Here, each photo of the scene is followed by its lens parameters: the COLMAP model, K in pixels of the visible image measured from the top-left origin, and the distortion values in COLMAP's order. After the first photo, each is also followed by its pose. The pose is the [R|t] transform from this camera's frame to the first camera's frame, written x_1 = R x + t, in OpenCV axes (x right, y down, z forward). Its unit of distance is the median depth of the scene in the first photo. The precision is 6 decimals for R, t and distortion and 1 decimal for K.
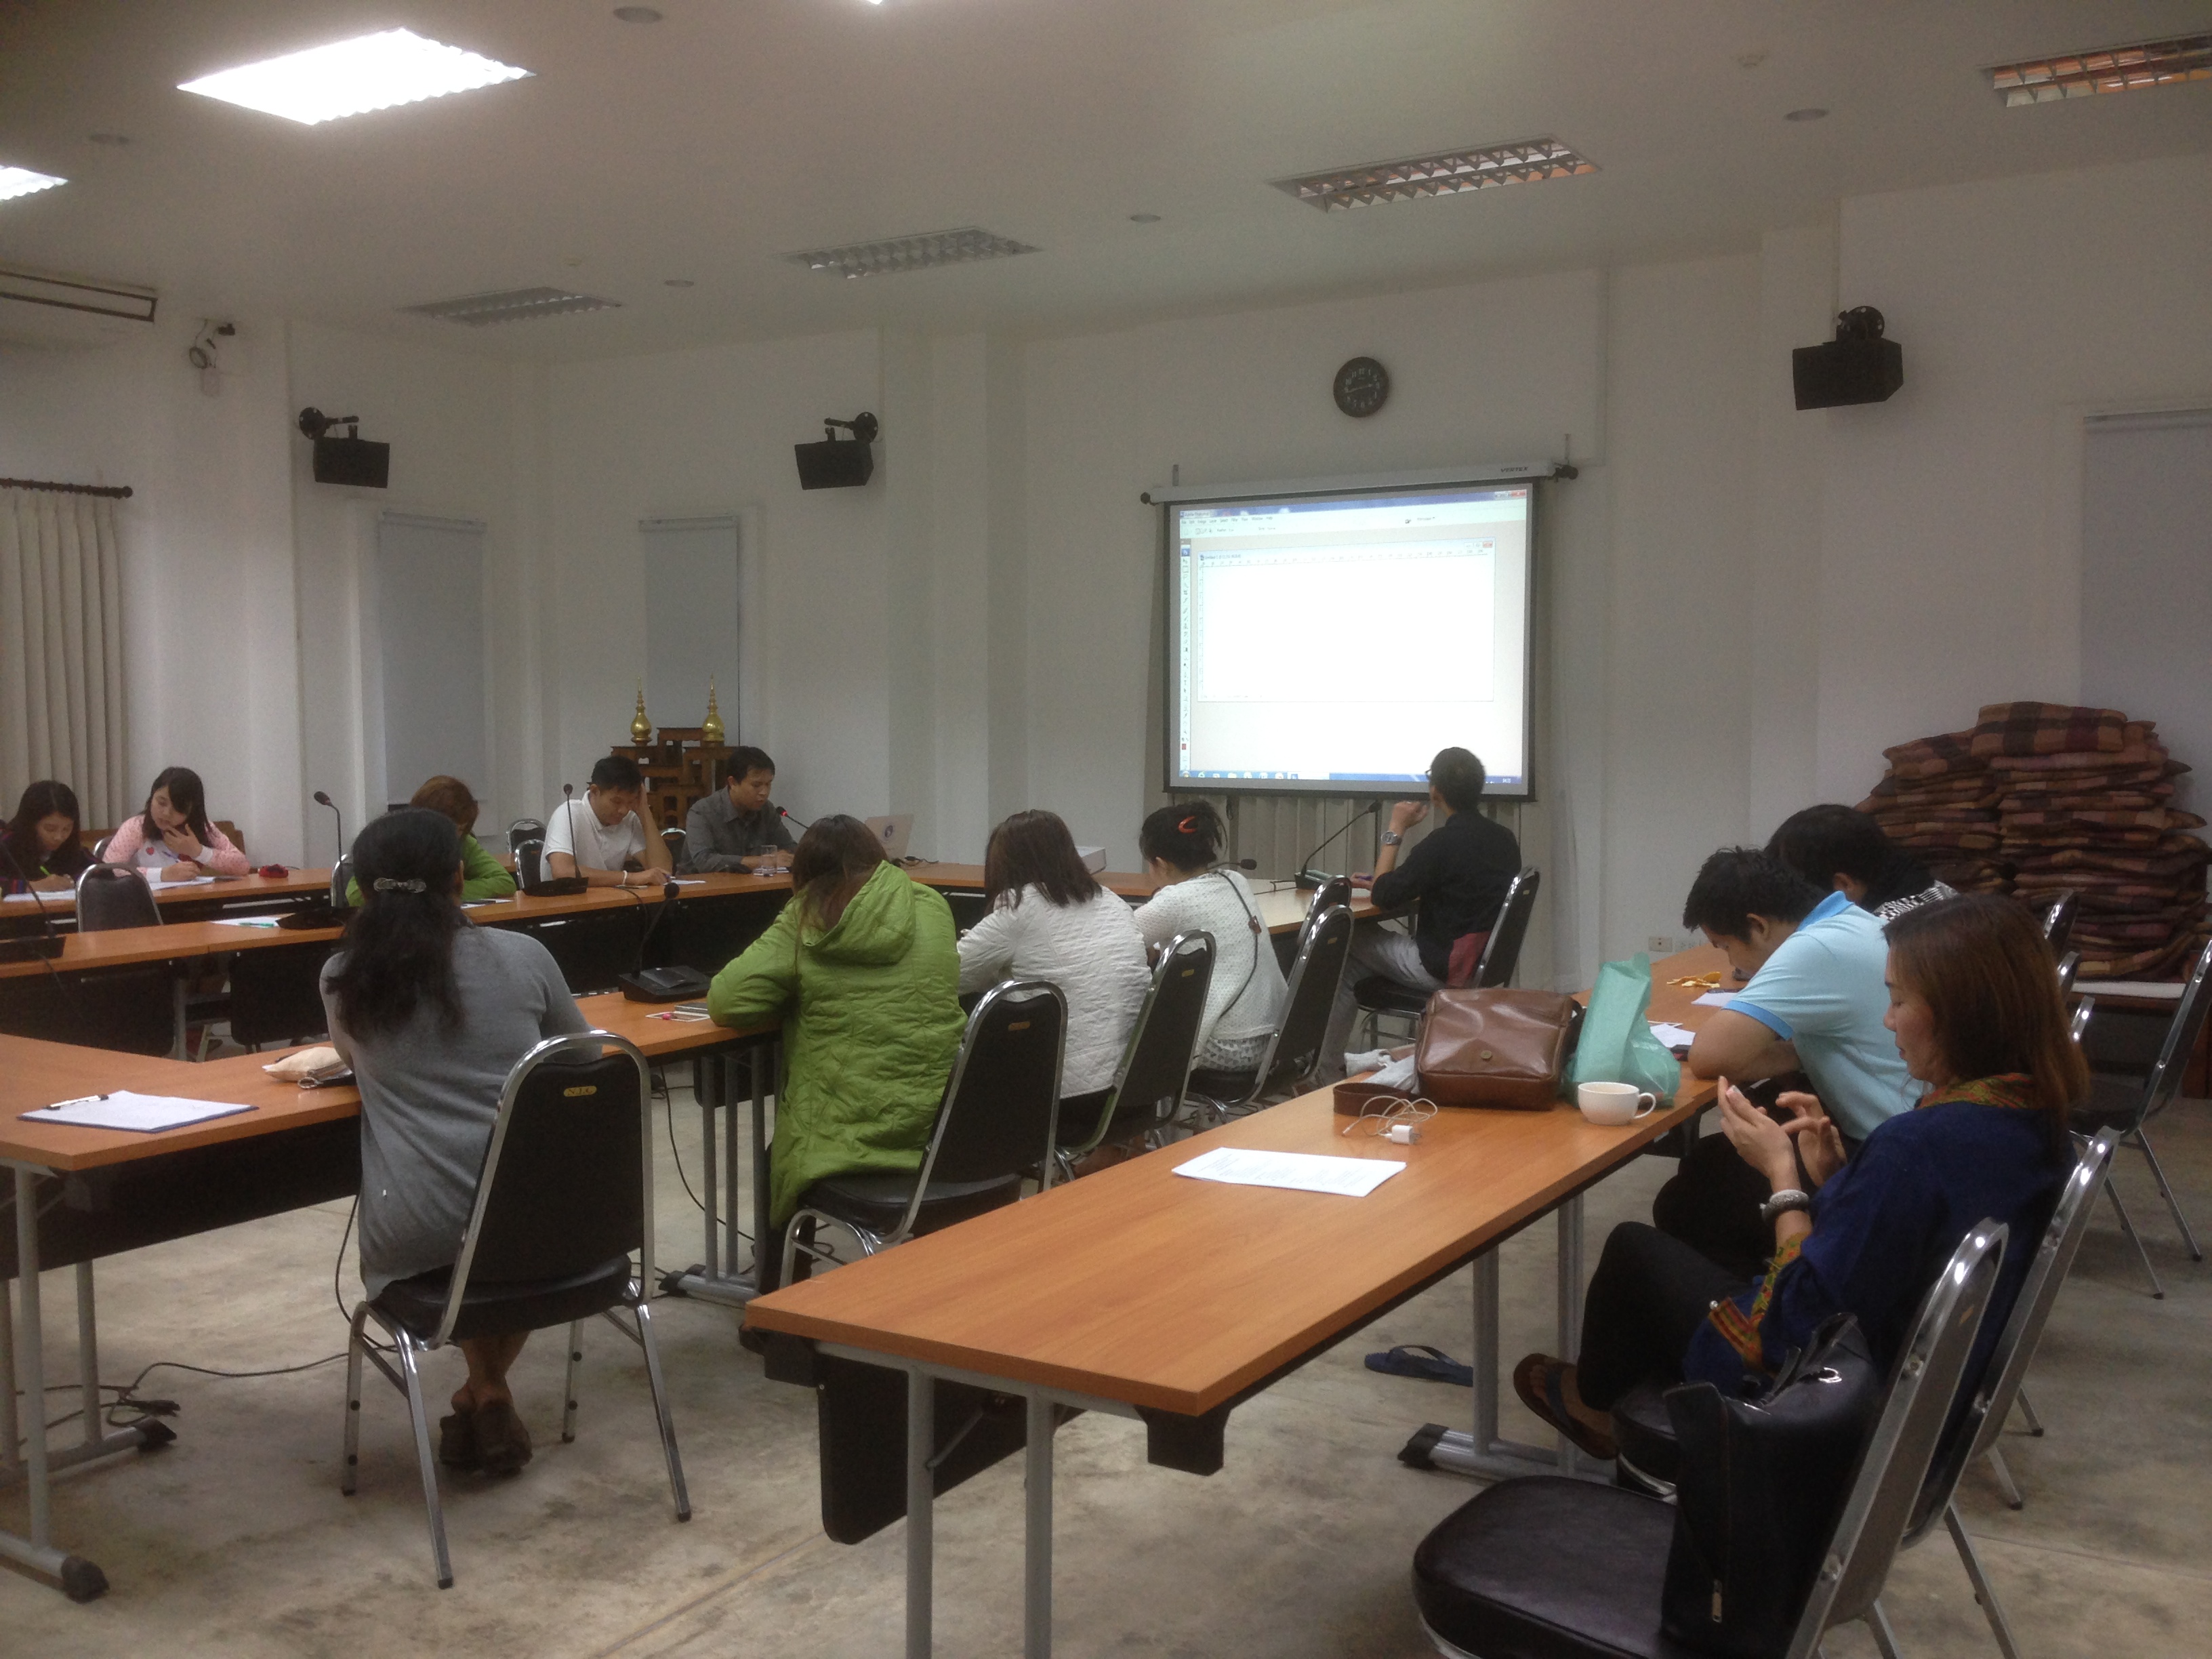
lens RADIAL K [[2024.8, 0, 1103.9], [0, 2024.8, 833.6], [0, 0, 1]] dist [0.125548, -0.215347]
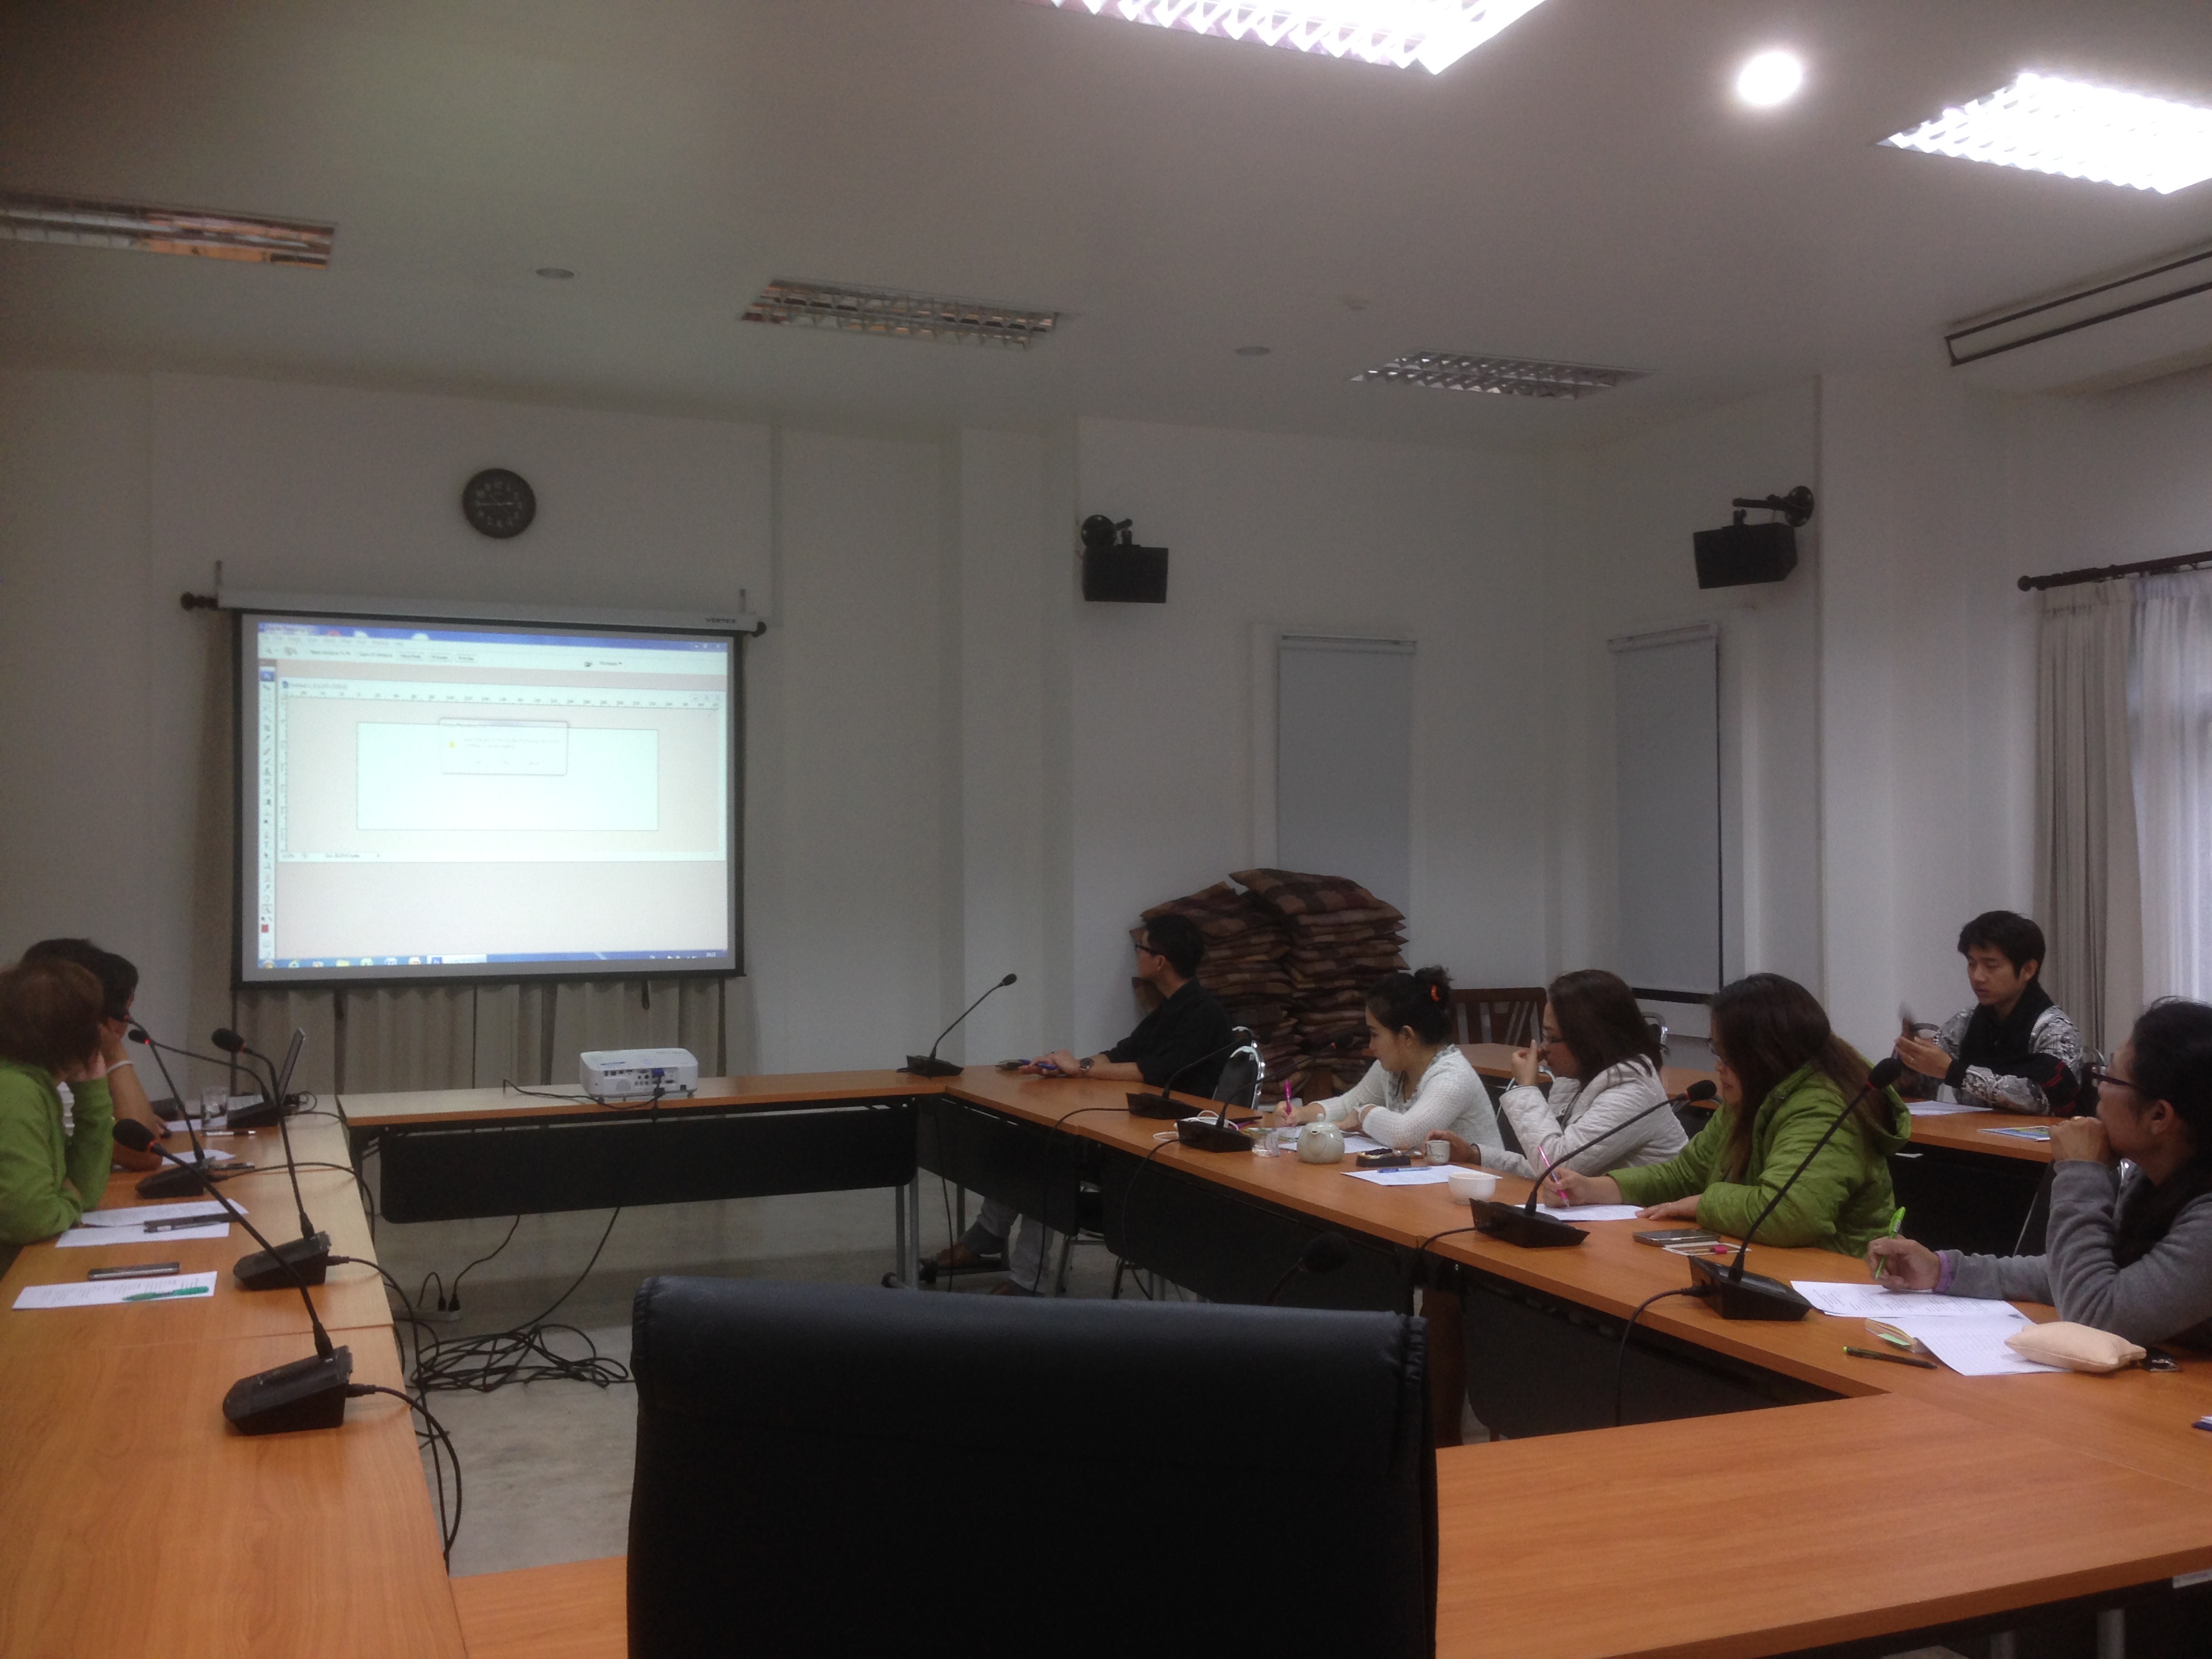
lens RADIAL K [[2027.1, 0, 1106.1], [0, 2027.1, 834.5], [0, 0, 1]] dist [0.082431, -0.067298]
pose [[0.571725, 0.015257, 0.820303, -0.574919], [0.056318, 0.996739, -0.057790, -0.021755], [-0.818510, 0.079238, 0.569002, 0.416696]]
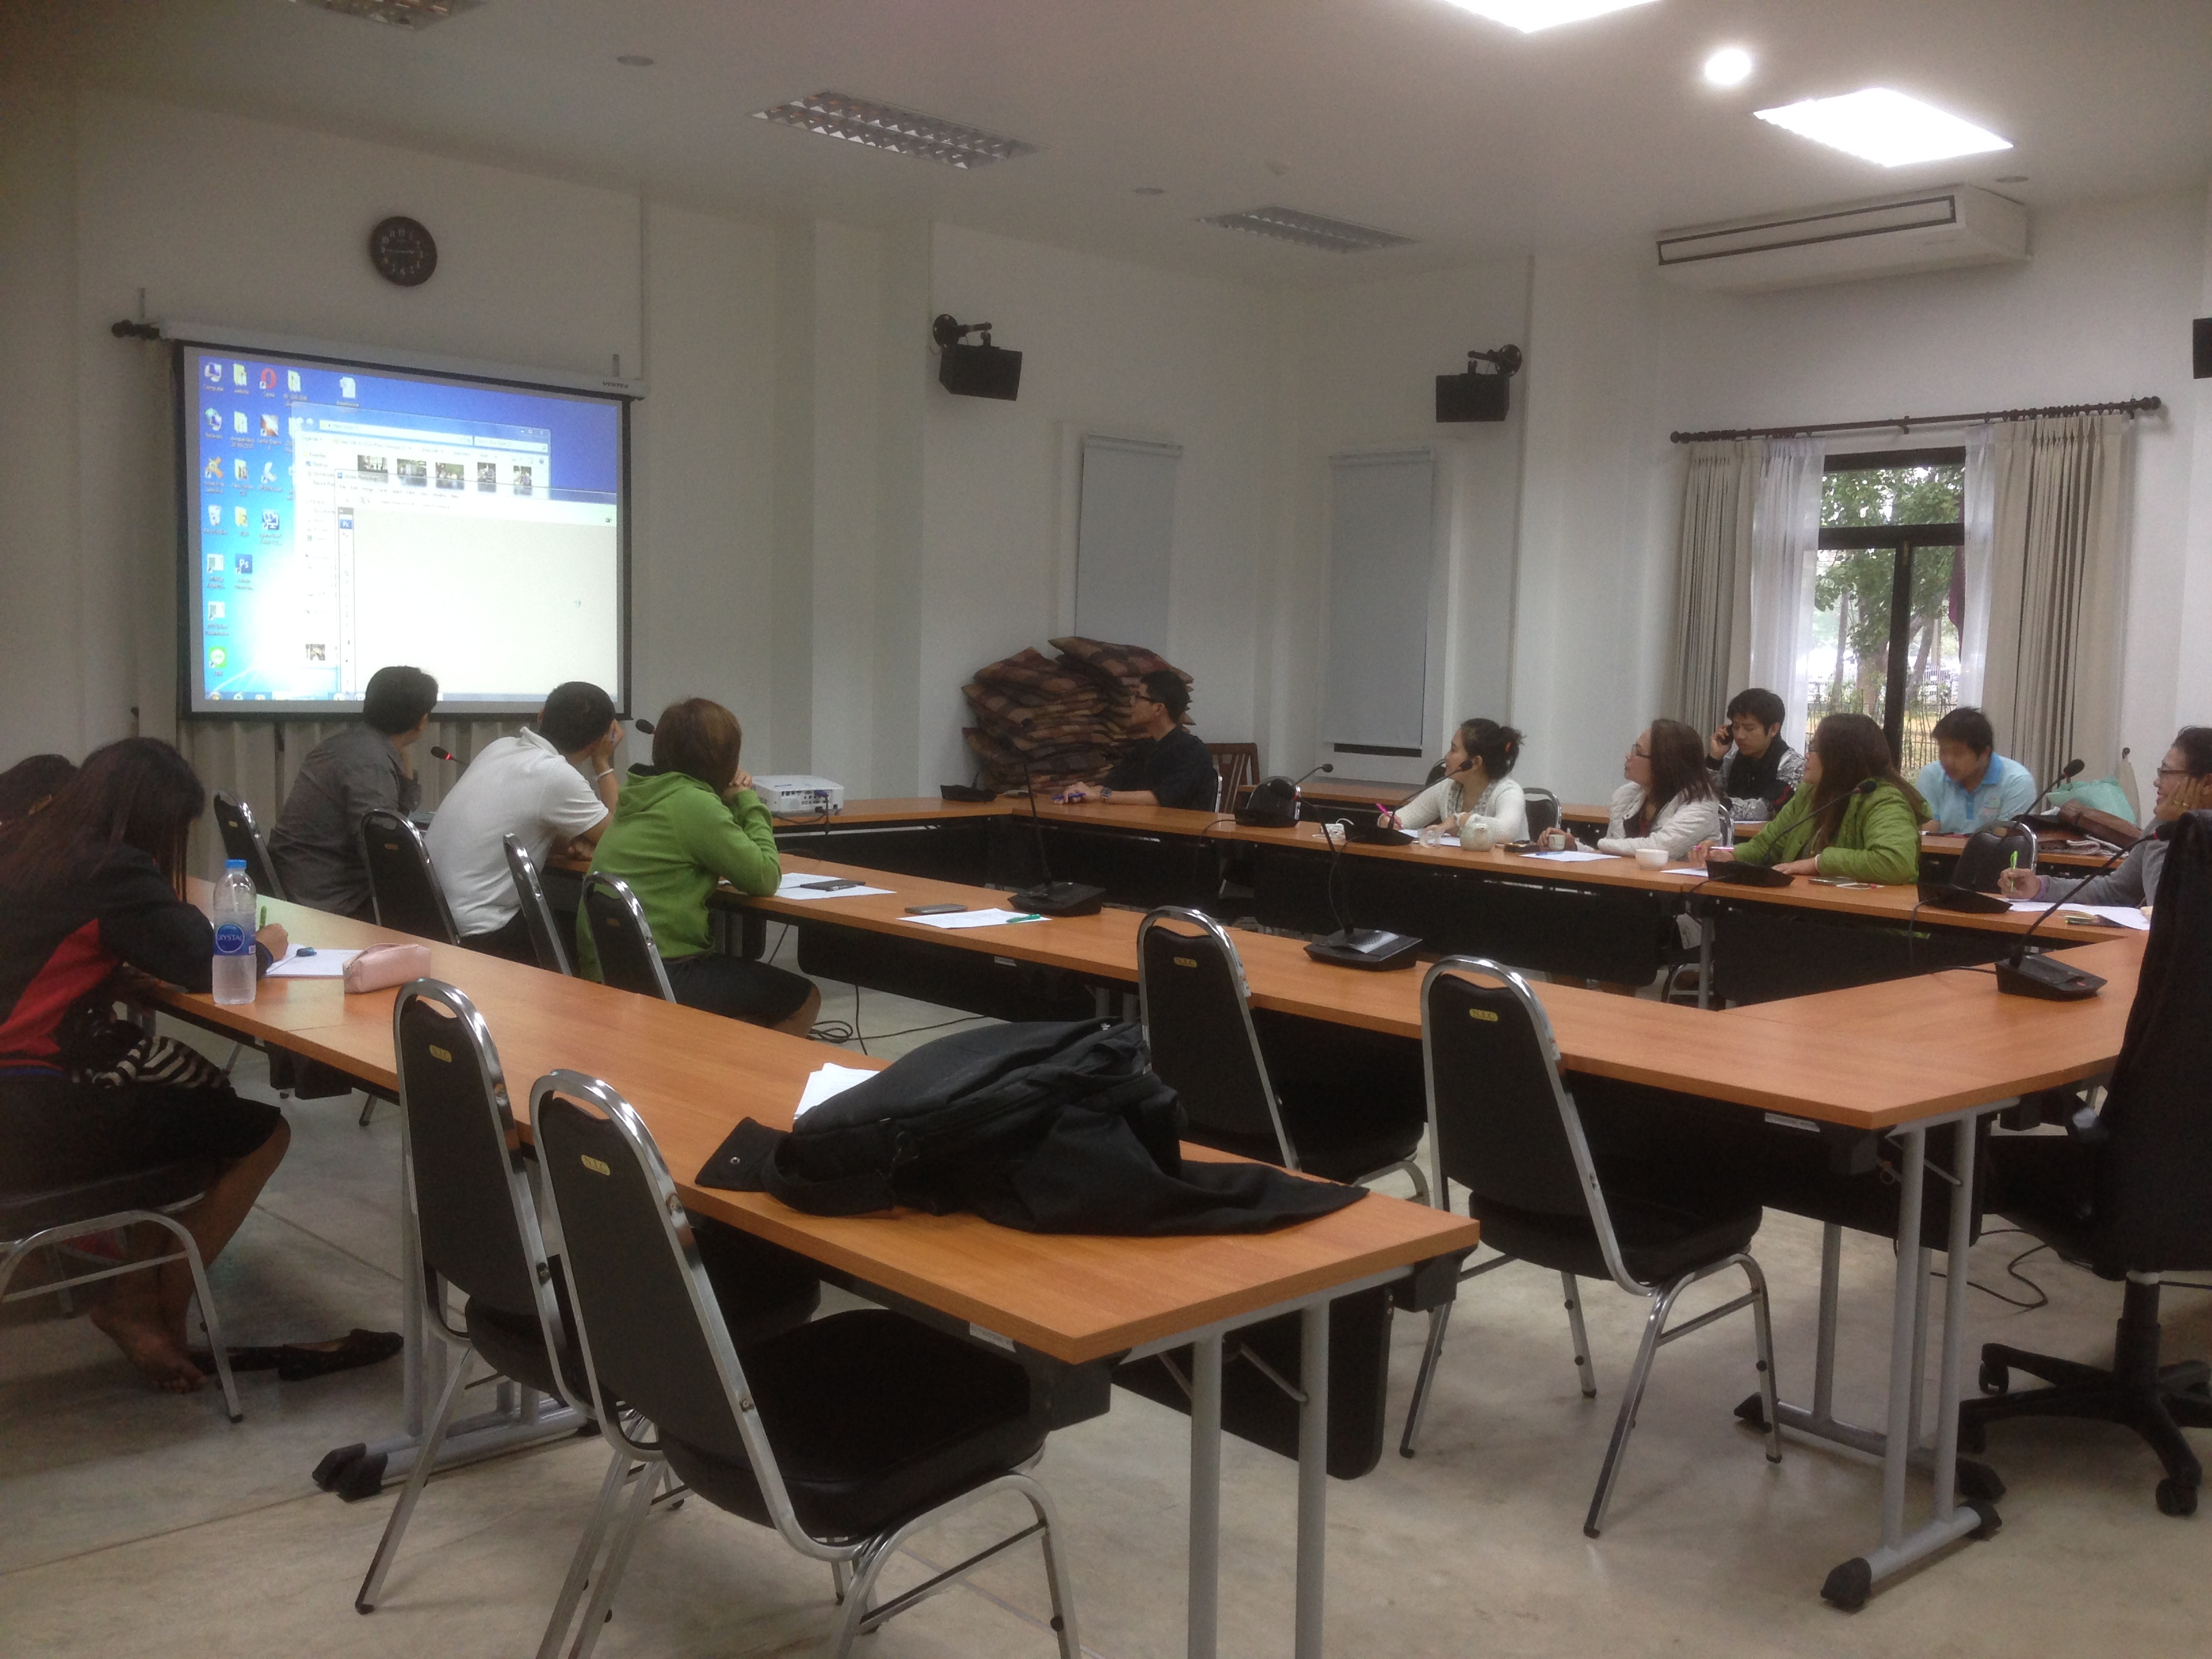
lens RADIAL K [[2027.6, 0, 1102.8], [0, 2027.6, 823.2], [0, 0, 1]] dist [0.120137, -0.196556]
pose [[0.251405, -0.071876, 0.965209, -0.897121], [0.035150, 0.997259, 0.065107, -0.027905], [-0.967243, 0.017559, 0.253243, 0.650823]]
